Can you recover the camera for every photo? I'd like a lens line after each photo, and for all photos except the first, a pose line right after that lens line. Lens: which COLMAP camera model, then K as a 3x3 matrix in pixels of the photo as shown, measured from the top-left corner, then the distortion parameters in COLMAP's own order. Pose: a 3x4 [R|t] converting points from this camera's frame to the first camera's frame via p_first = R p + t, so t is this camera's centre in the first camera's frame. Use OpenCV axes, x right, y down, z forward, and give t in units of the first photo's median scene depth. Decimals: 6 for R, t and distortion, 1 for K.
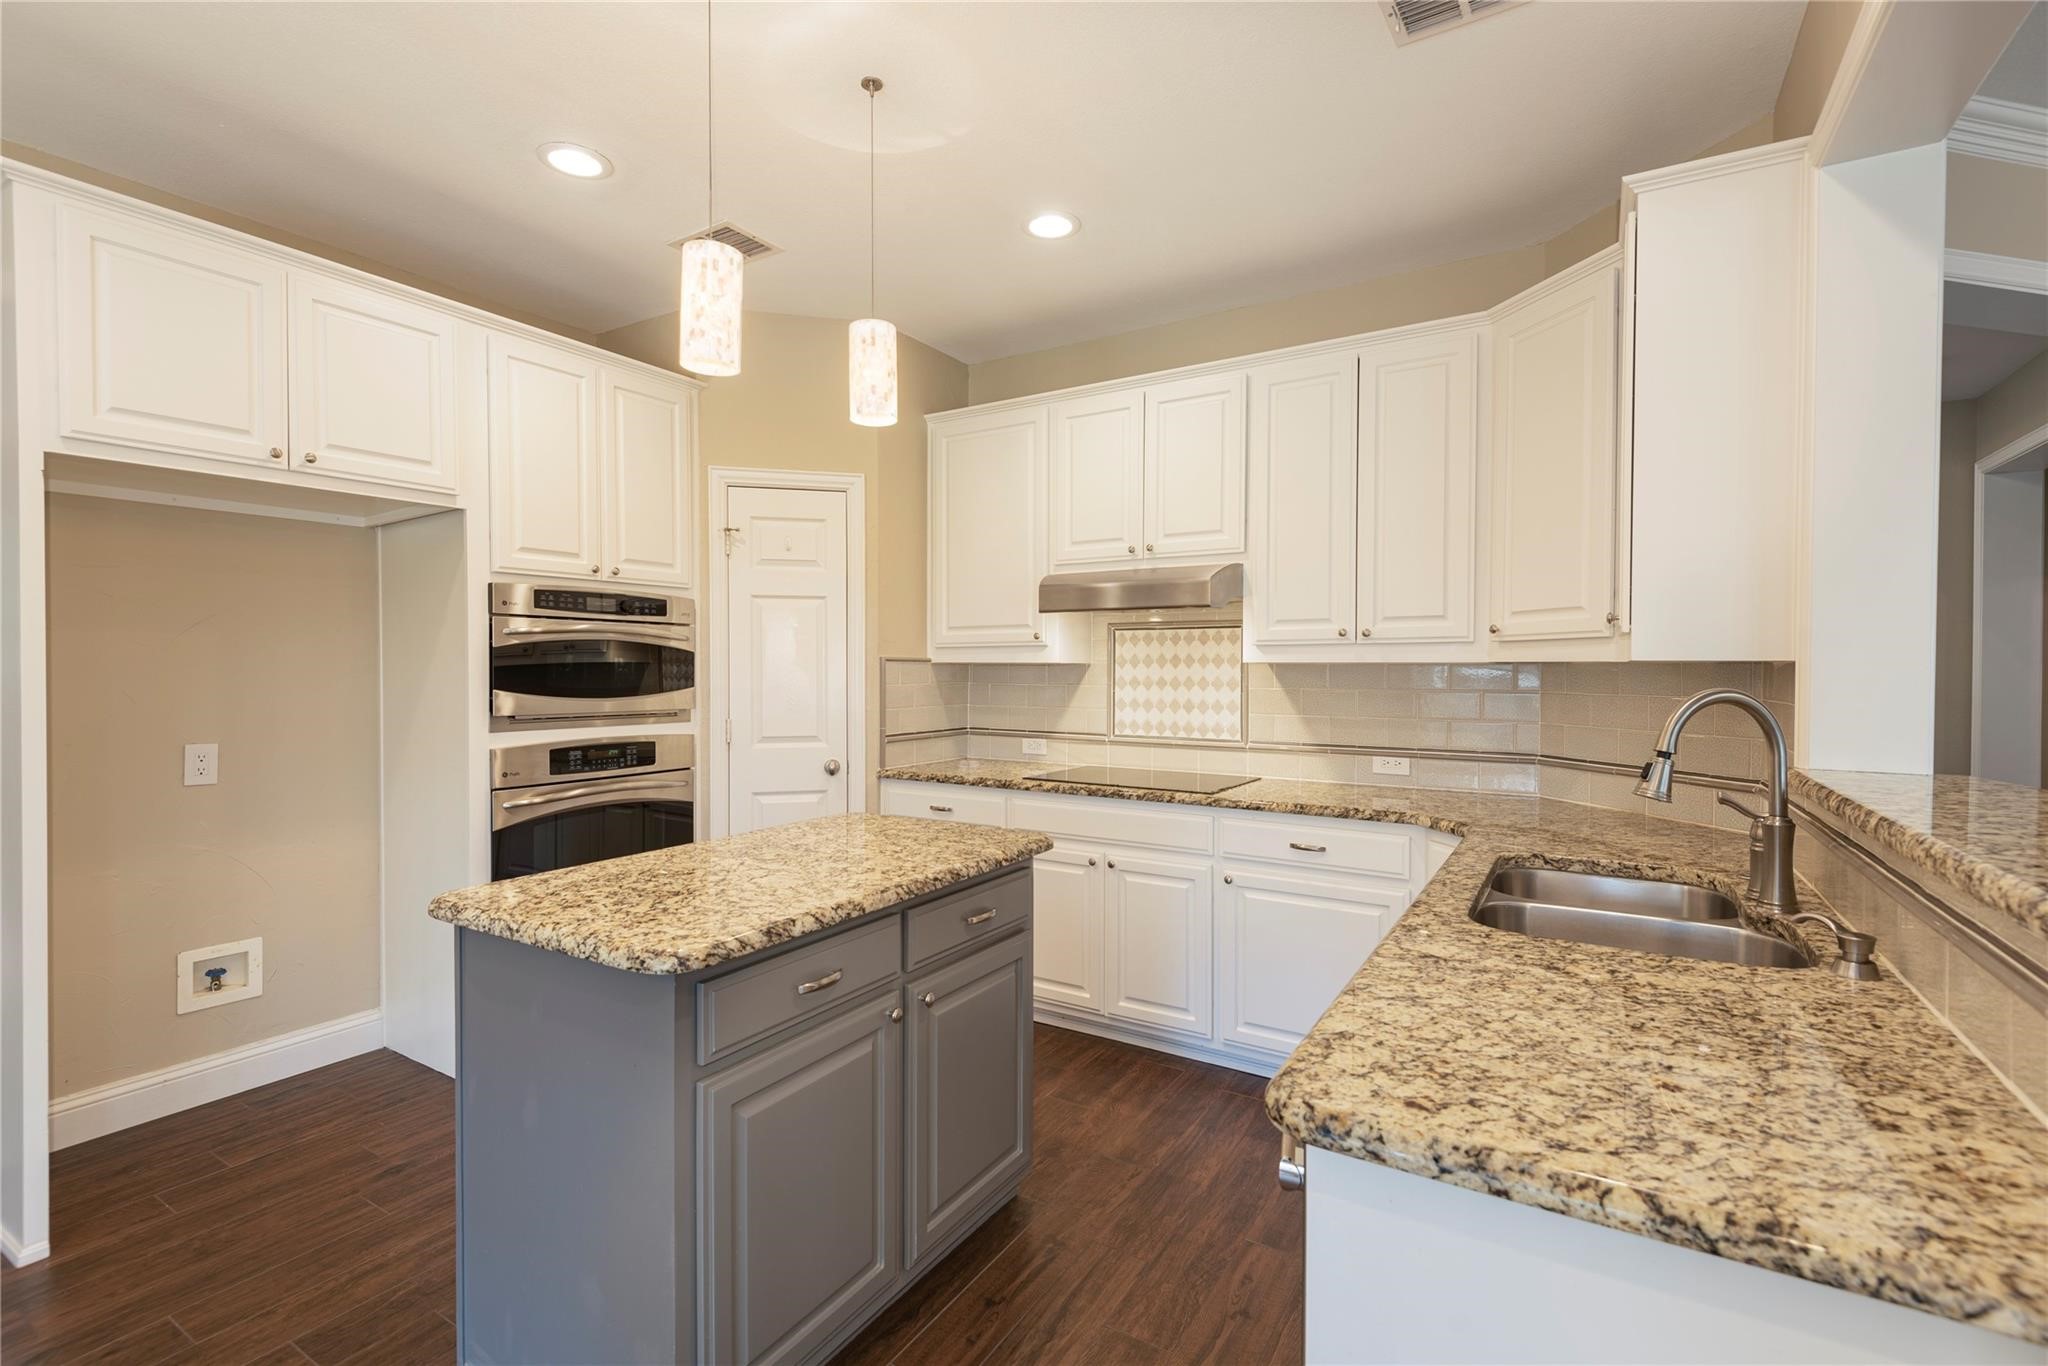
lens RADIAL K [[923.1, 0, 1018.4], [0, 923.1, 682.0], [0, 0, 1]] dist [0.030252, -0.016650]
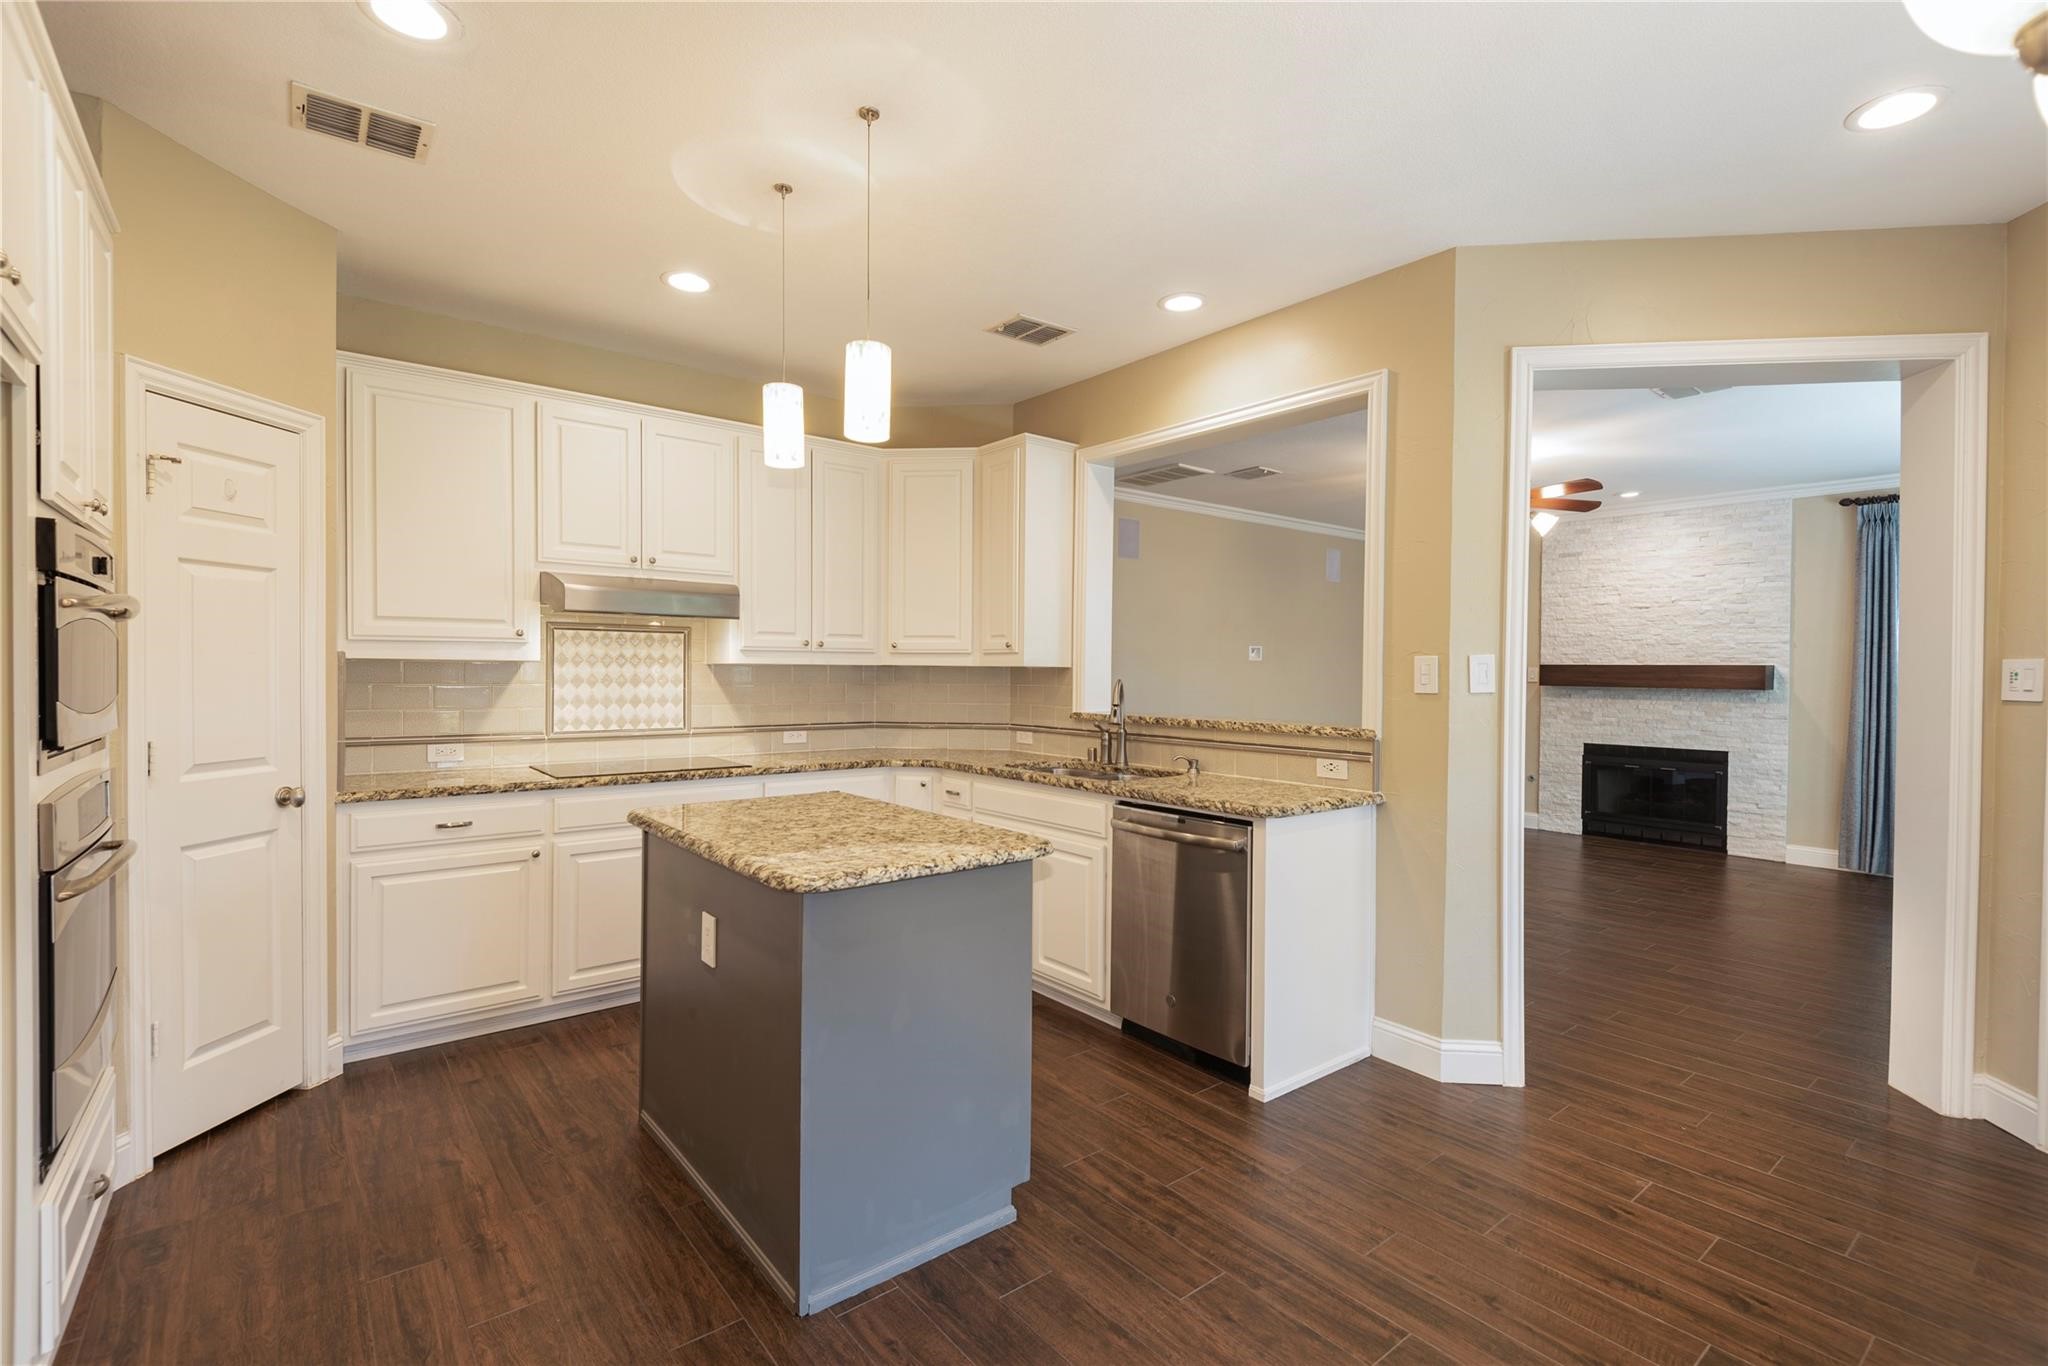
lens RADIAL K [[923.1, 0, 1027.1], [0, 923.1, 679.1], [0, 0, 1]] dist [0.030252, -0.016650]
pose [[0.335683, -0.008976, 0.941932, -0.821480], [0.008059, 0.999945, 0.006657, -0.004507], [-0.941941, 0.005356, 0.335737, 0.202335]]
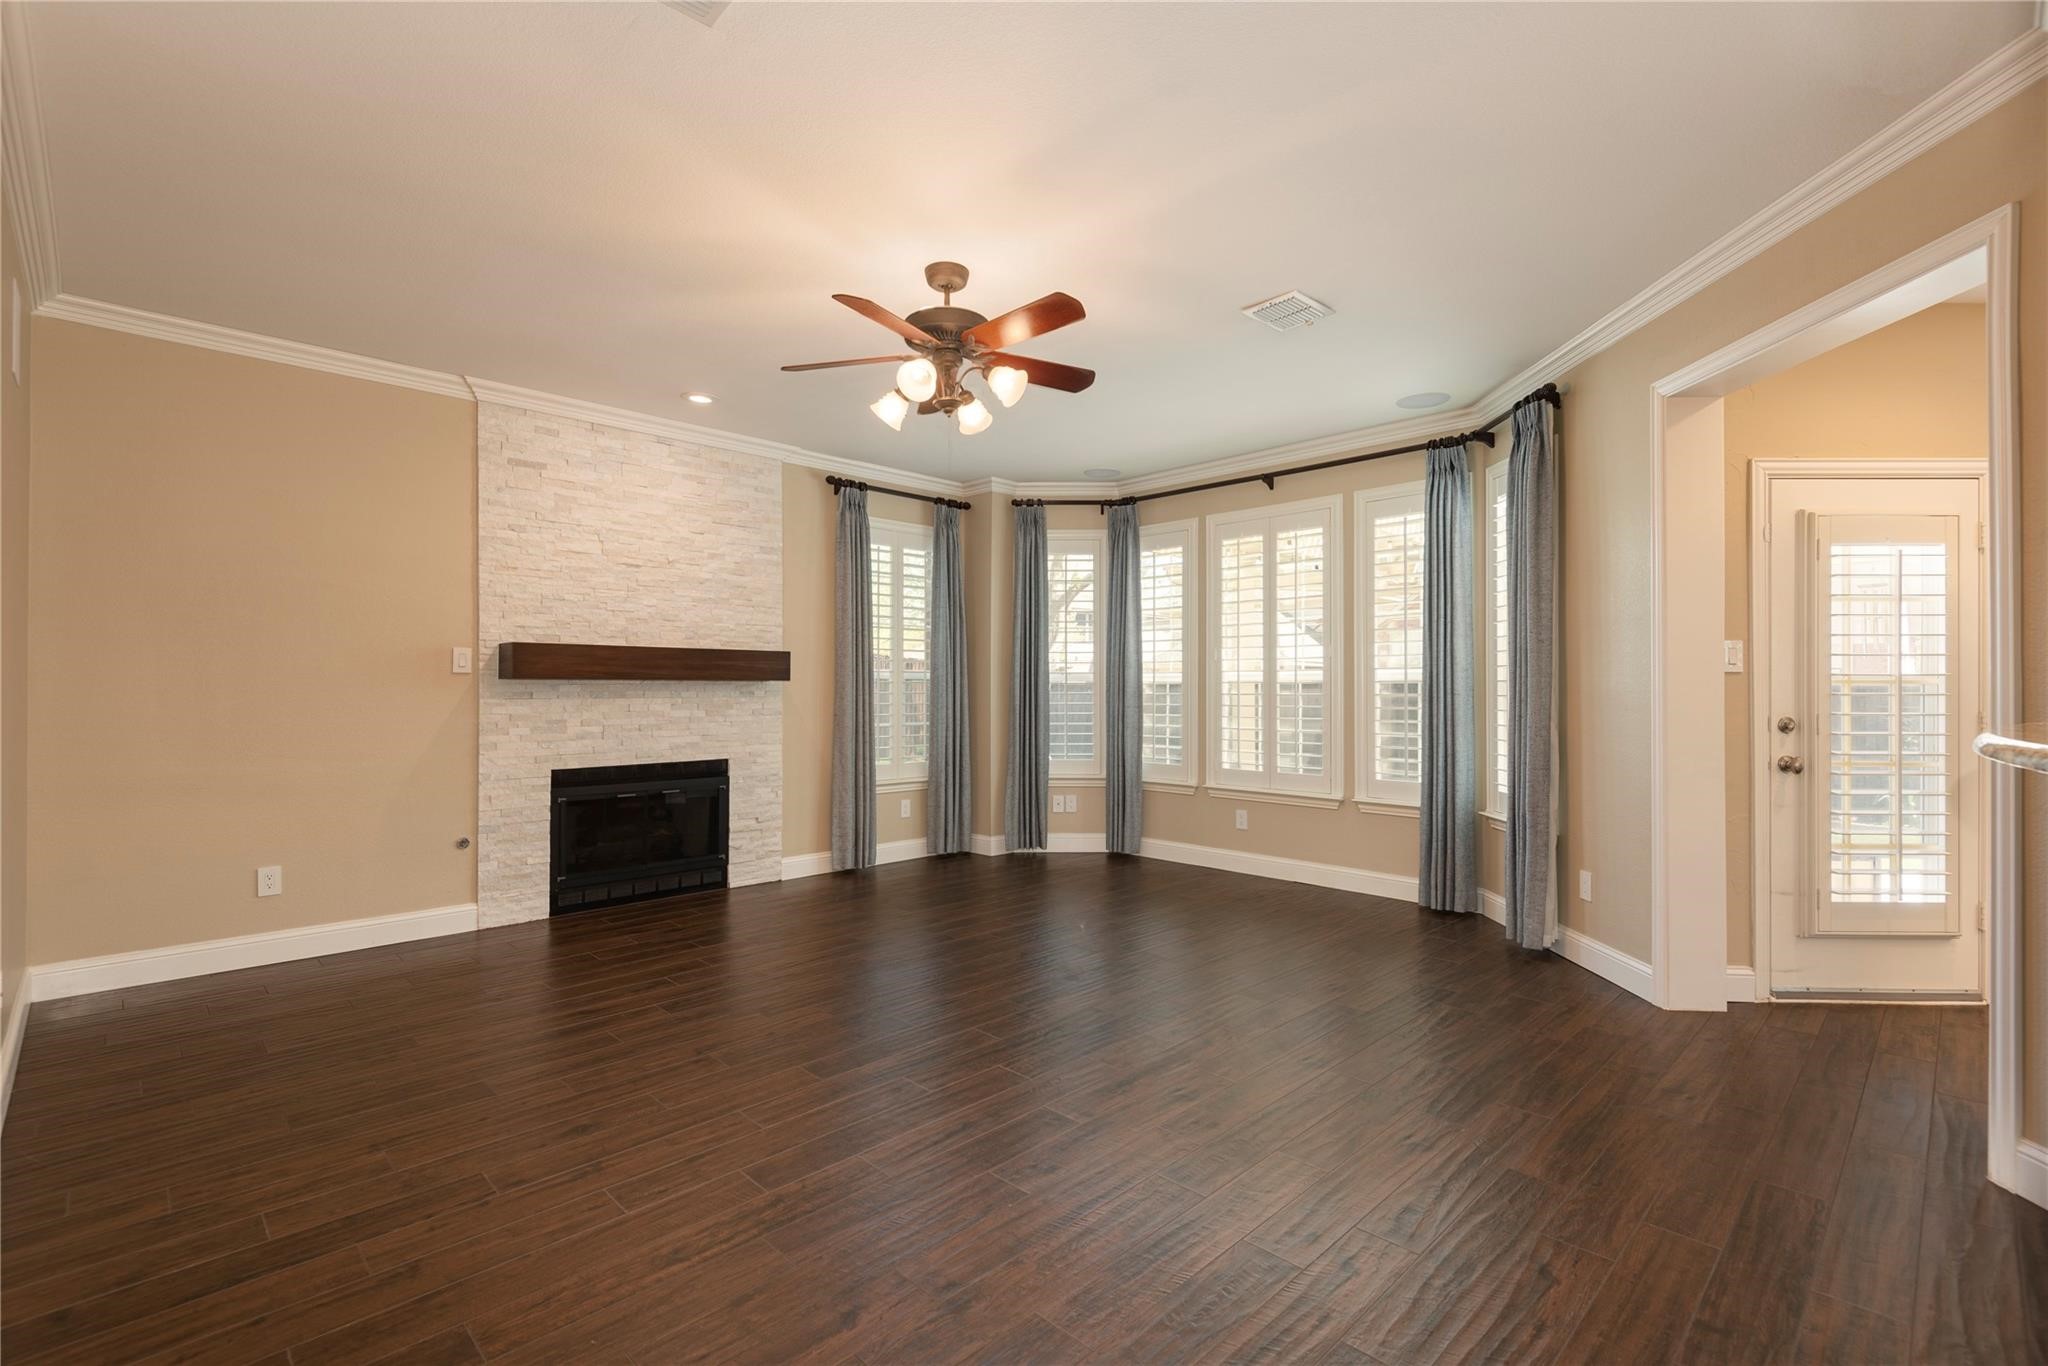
lens RADIAL K [[923.1, 0, 1021.3], [0, 923.1, 679.4], [0, 0, 1]] dist [0.030252, -0.016650]
pose [[-0.971886, -0.003086, 0.235431, 0.798498], [-0.000772, 0.999950, 0.009920, 0.025527], [-0.235450, 0.009459, -0.971840, 0.921201]]
